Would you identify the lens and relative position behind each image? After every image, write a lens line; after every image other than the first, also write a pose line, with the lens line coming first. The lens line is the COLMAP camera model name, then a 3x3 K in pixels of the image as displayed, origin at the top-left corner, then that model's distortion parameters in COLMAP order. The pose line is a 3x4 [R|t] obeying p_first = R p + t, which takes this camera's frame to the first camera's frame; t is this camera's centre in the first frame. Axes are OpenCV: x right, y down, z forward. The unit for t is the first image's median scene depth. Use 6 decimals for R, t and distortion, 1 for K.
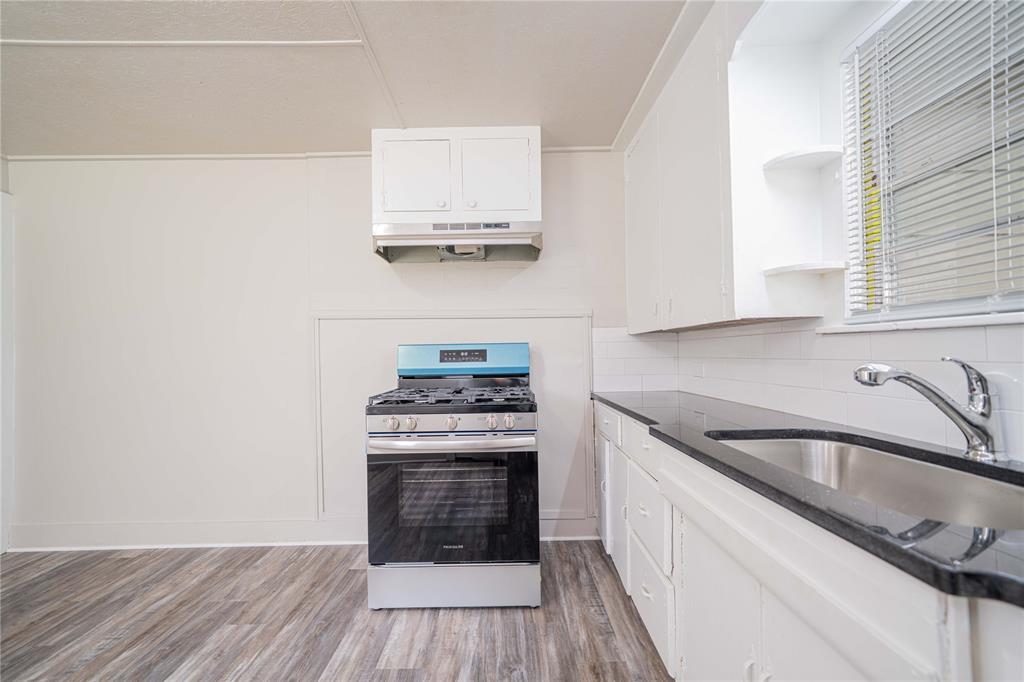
lens RADIAL K [[446.0, 0, 512.0], [0, 446.0, 341.0], [0, 0, 1]] dist [0.010790, 0.000214]
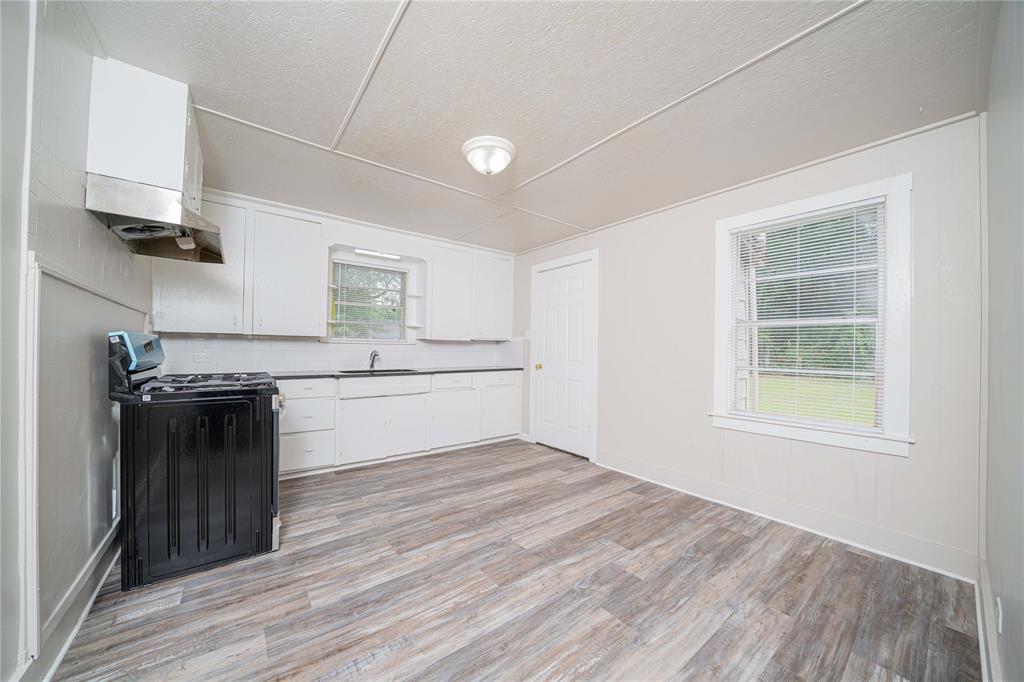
lens RADIAL K [[354.1, 0, 512.4], [0, 354.1, 350.1], [0, 0, 1]] dist [-0.020465, -0.000039]
pose [[-0.629470, 0.012709, 0.776921, -1.478639], [-0.013152, 0.999549, -0.027007, 0.064952], [-0.776914, -0.027218, -0.629019, 1.116655]]
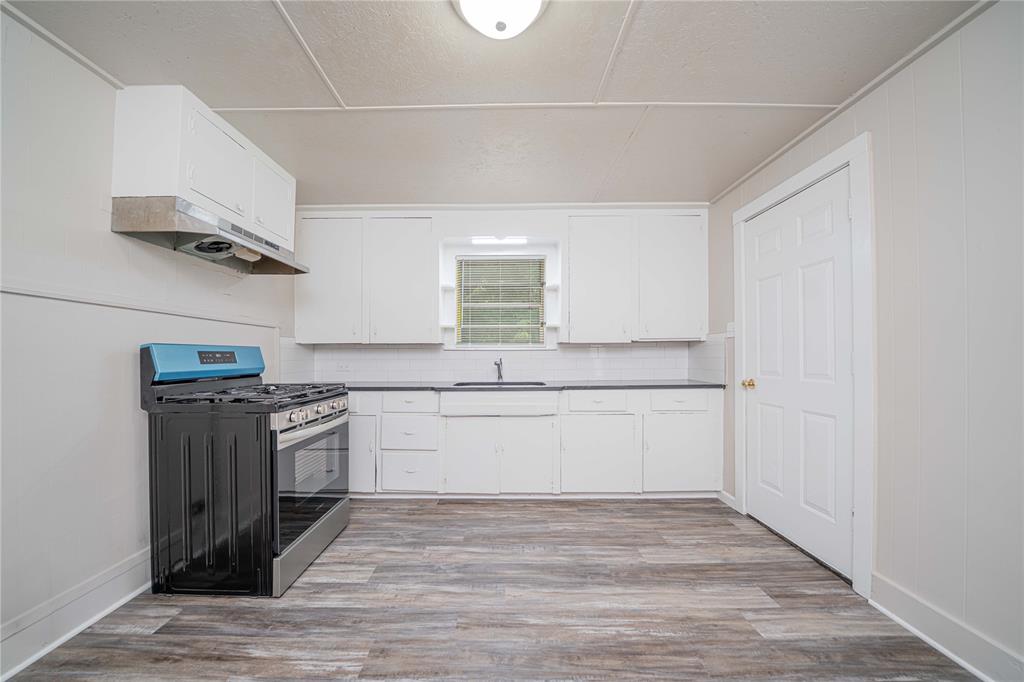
lens RADIAL K [[370.5, 0, 503.0], [0, 370.5, 352.9], [0, 0, 1]] dist [-0.021108, 0.000094]
pose [[-0.007004, 0.027726, 0.999591, -1.182535], [-0.016119, 0.999483, -0.027836, 0.046212], [-0.999846, -0.016308, -0.006553, 0.495513]]
